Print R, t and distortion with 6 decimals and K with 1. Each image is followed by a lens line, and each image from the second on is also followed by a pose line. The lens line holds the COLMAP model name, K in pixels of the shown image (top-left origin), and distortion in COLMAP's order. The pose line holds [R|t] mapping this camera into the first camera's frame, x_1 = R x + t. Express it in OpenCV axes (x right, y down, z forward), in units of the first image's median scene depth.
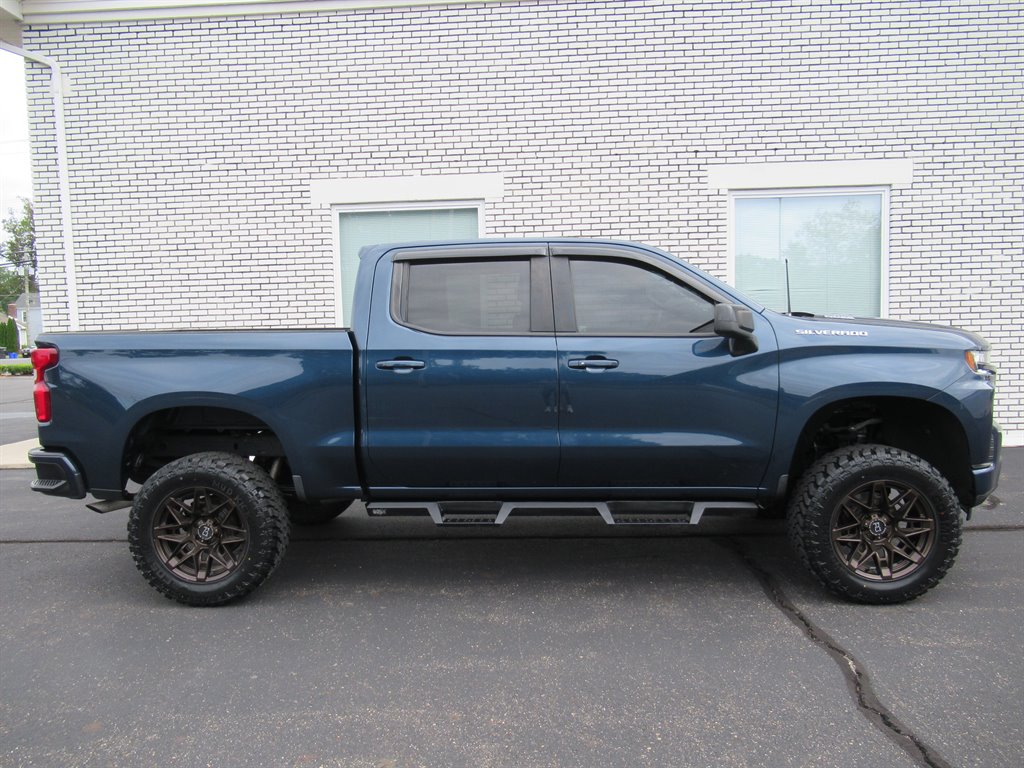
lens RADIAL K [[764.5, 0, 512.0], [0, 764.5, 384.0], [0, 0, 1]] dist [-0.005770, 0.005471]
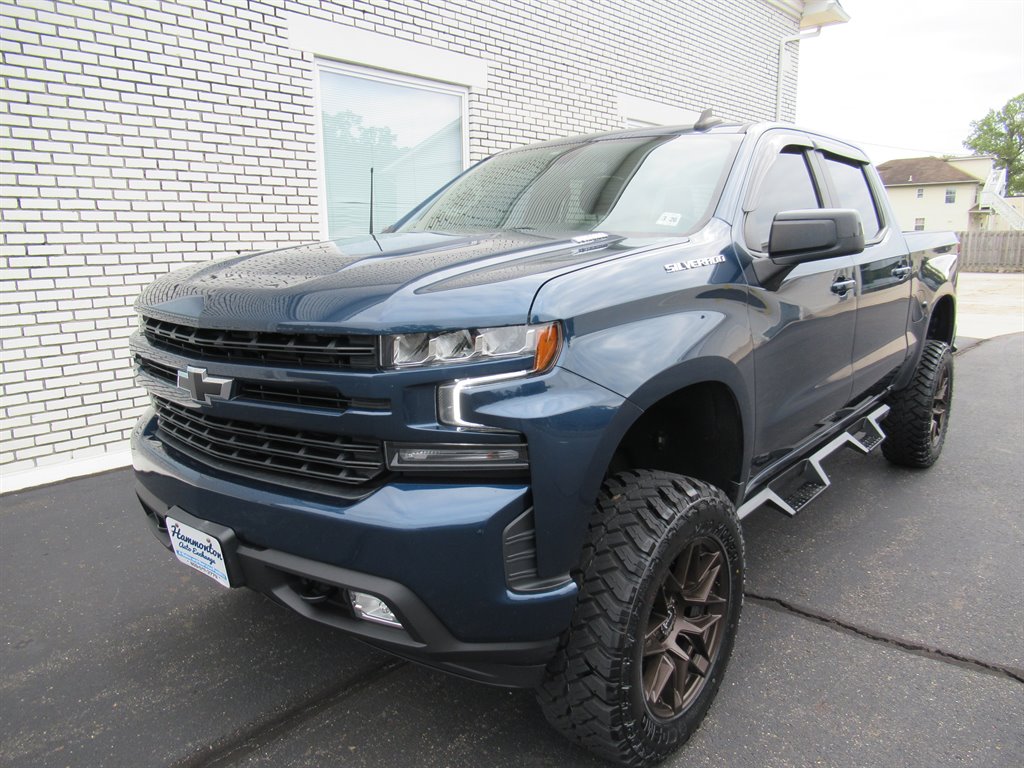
lens RADIAL K [[766.8, 0, 512.4], [0, 766.8, 387.8], [0, 0, 1]] dist [-0.012106, 0.003073]
pose [[0.615585, -0.131685, 0.776990, -0.194299], [0.049659, 0.990463, 0.128522, -0.031010], [-0.786504, -0.040532, 0.616253, 0.406566]]
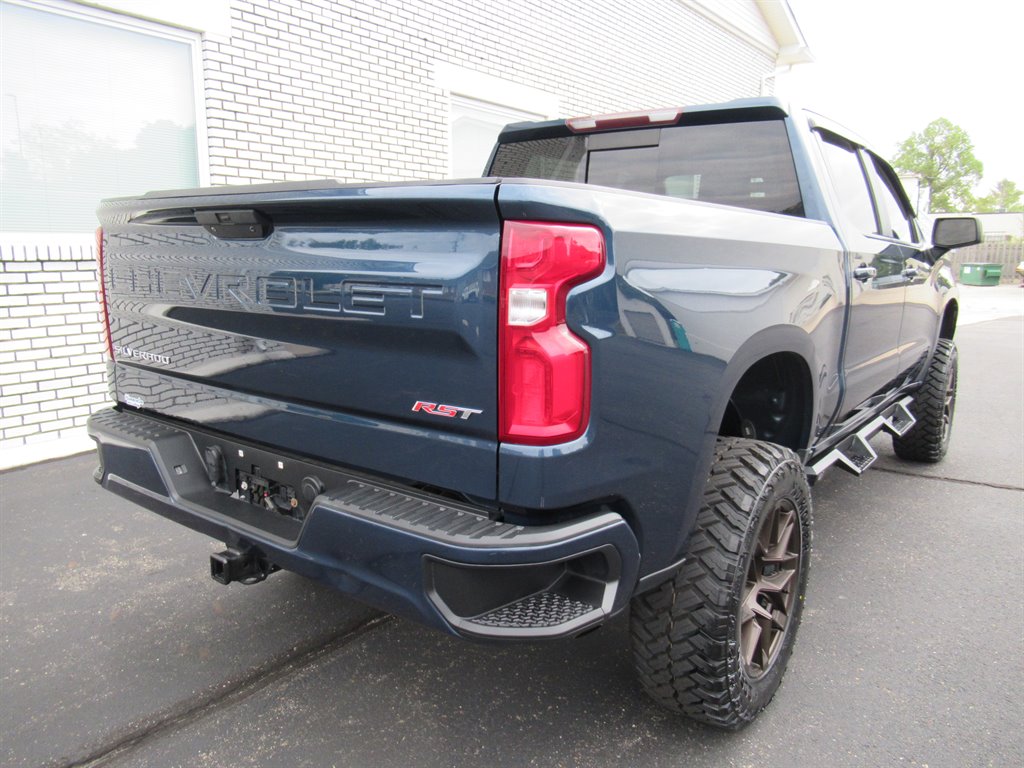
lens RADIAL K [[760.8, 0, 509.8], [0, 760.8, 386.9], [0, 0, 1]] dist [0.001373, 0.005228]
pose [[0.556597, -0.122474, 0.821705, -0.470819], [0.040138, 0.991883, 0.120650, -0.010726], [-0.829812, -0.034172, 0.556995, 0.418993]]
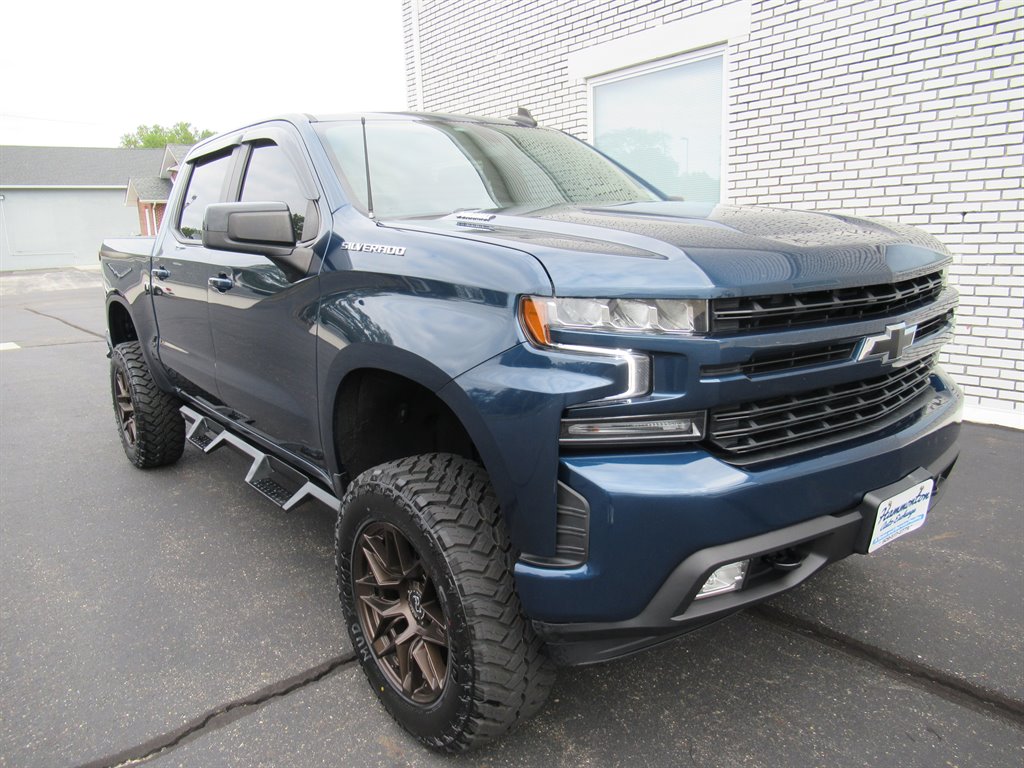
lens RADIAL K [[757.7, 0, 505.8], [0, 757.7, 386.1], [0, 0, 1]] dist [-0.011574, 0.008075]
pose [[0.653389, 0.152429, -0.741517, 0.429208], [-0.033238, 0.984351, 0.173058, -0.031458], [0.756292, -0.088428, 0.648230, 0.333557]]
